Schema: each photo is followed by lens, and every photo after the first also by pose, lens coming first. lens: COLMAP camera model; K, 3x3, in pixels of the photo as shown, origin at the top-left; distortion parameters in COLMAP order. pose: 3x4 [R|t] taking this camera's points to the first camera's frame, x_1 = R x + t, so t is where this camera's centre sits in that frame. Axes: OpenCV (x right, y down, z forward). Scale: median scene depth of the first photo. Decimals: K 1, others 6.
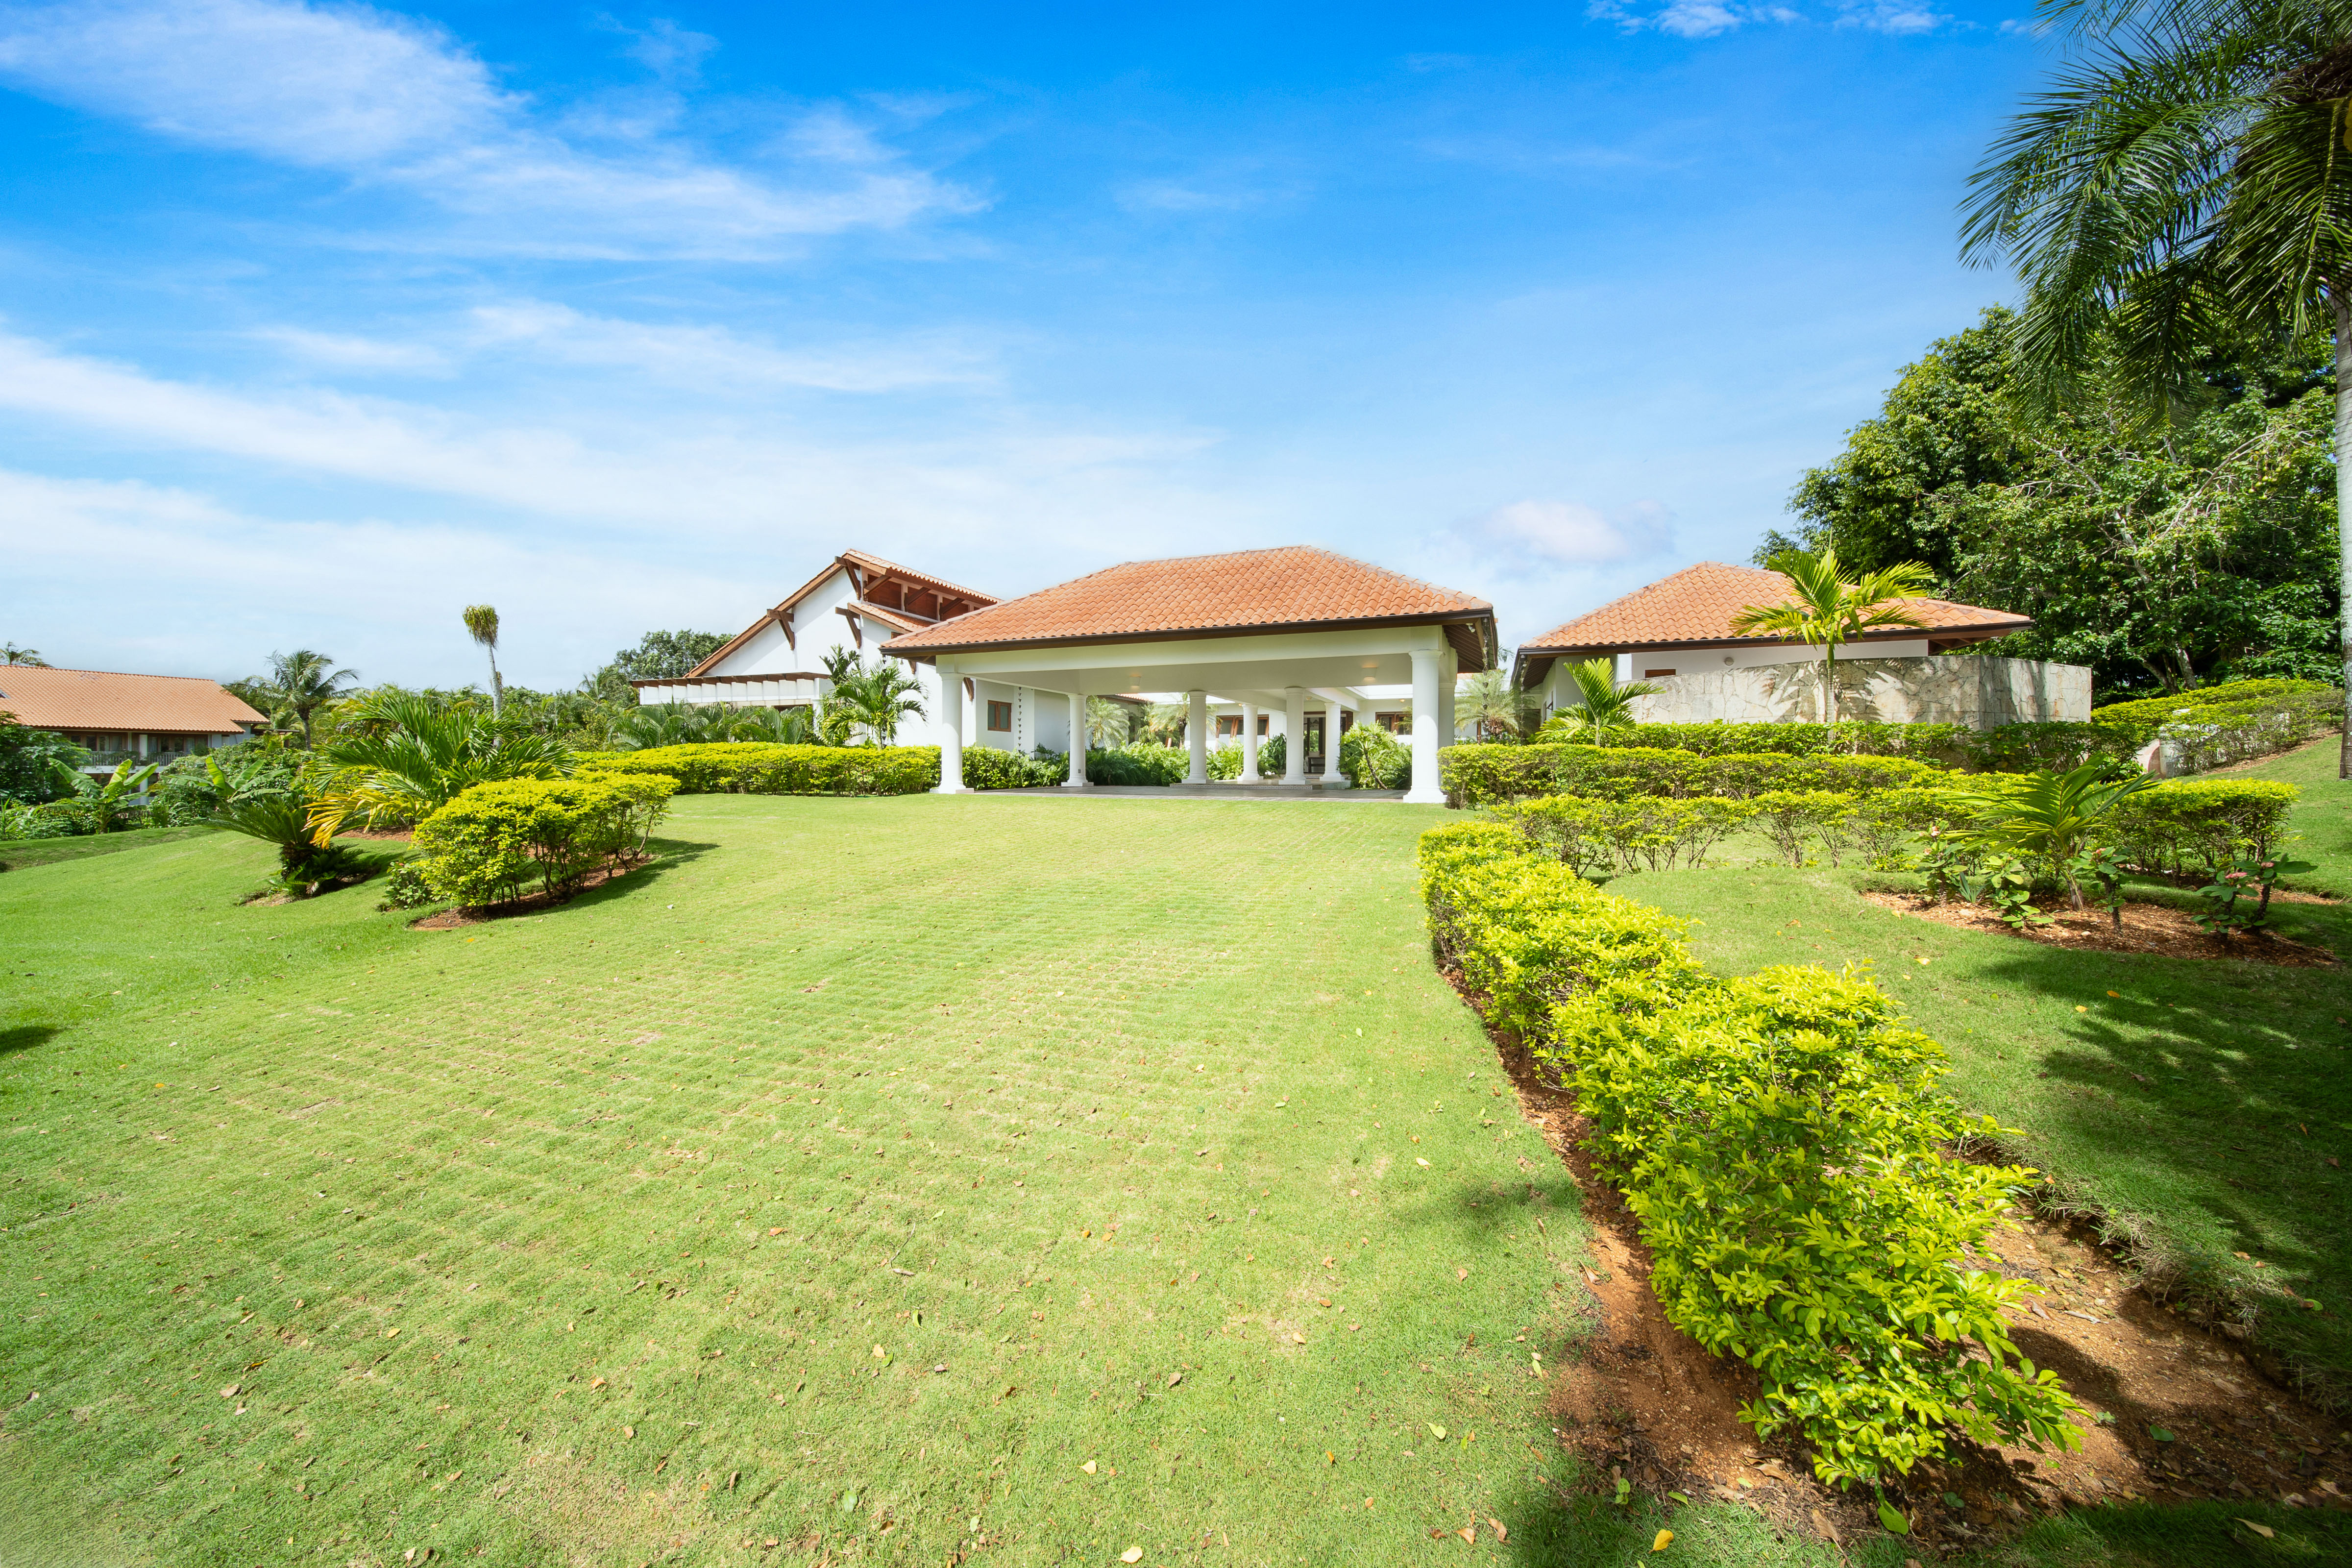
lens RADIAL K [[838.2, 0, 1179.4], [0, 838.2, 761.1], [0, 0, 1]] dist [-0.000554, -0.000259]
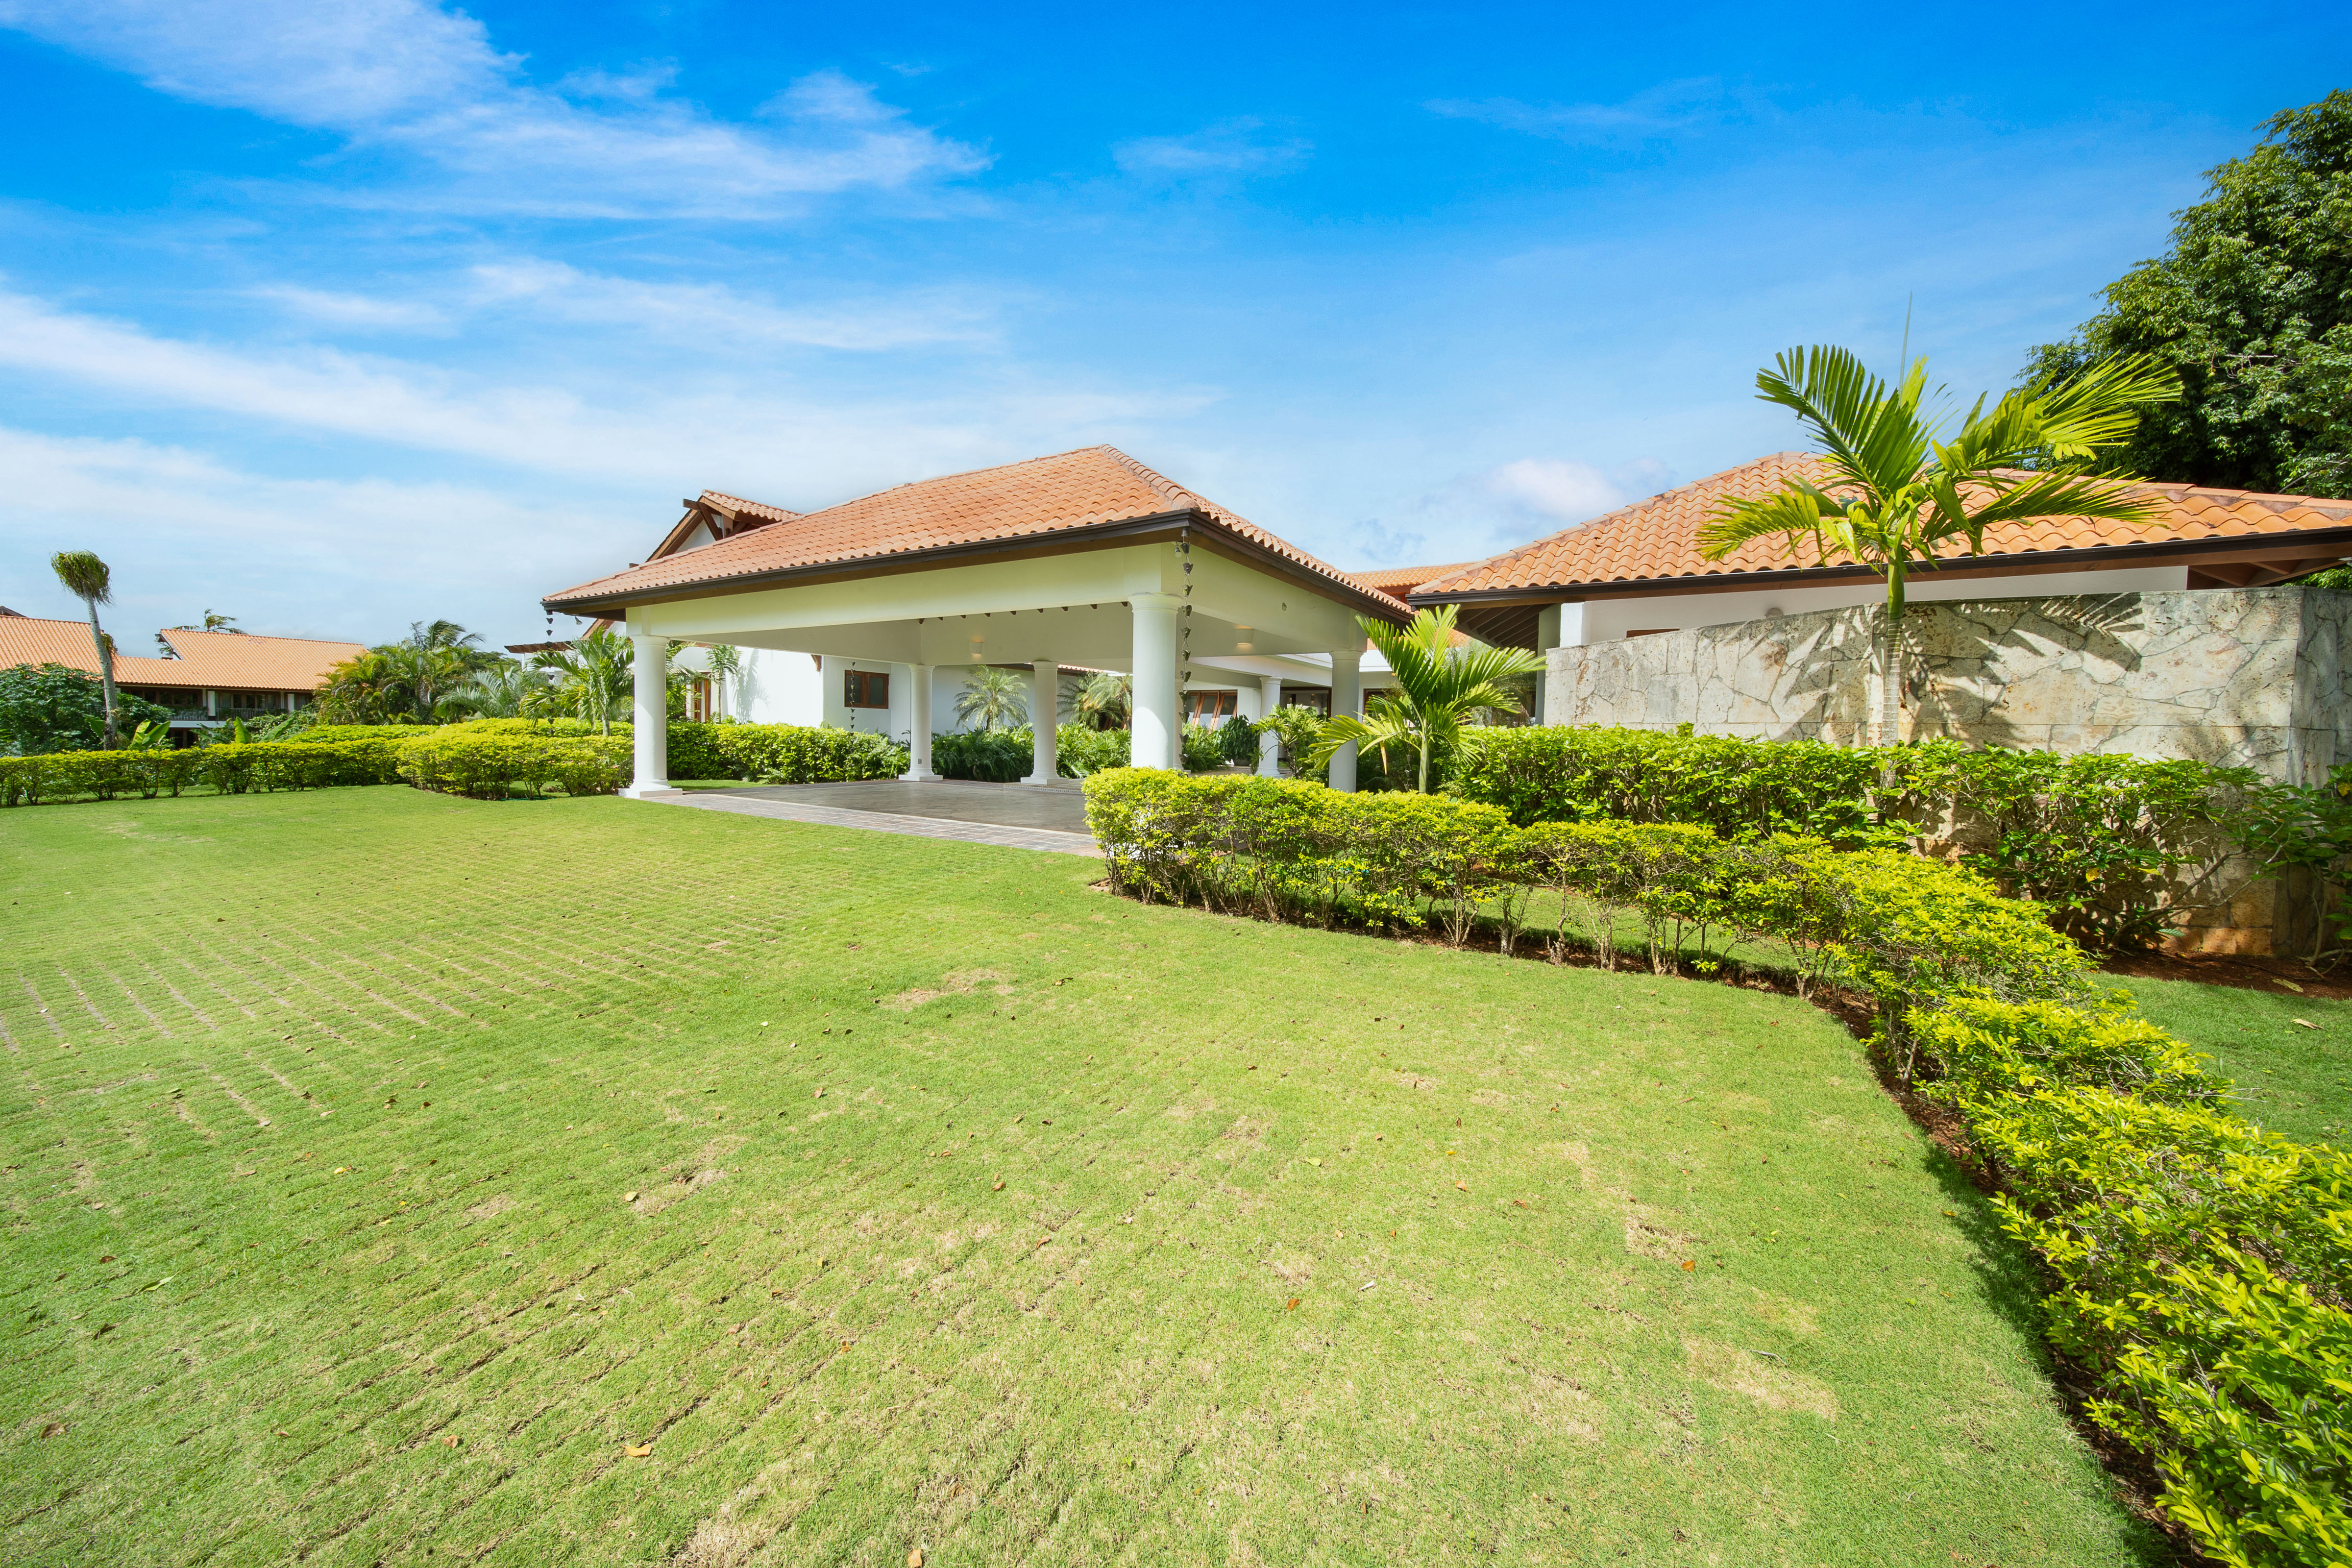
lens RADIAL K [[830.5, 0, 1176.0], [0, 830.5, 784.0], [0, 0, 1]] dist [-0.002238, -0.000426]
pose [[0.984999, 0.030966, -0.169758, 0.252446], [-0.019524, 0.997449, 0.068660, -0.025195], [0.171451, -0.064315, 0.983091, 0.262033]]
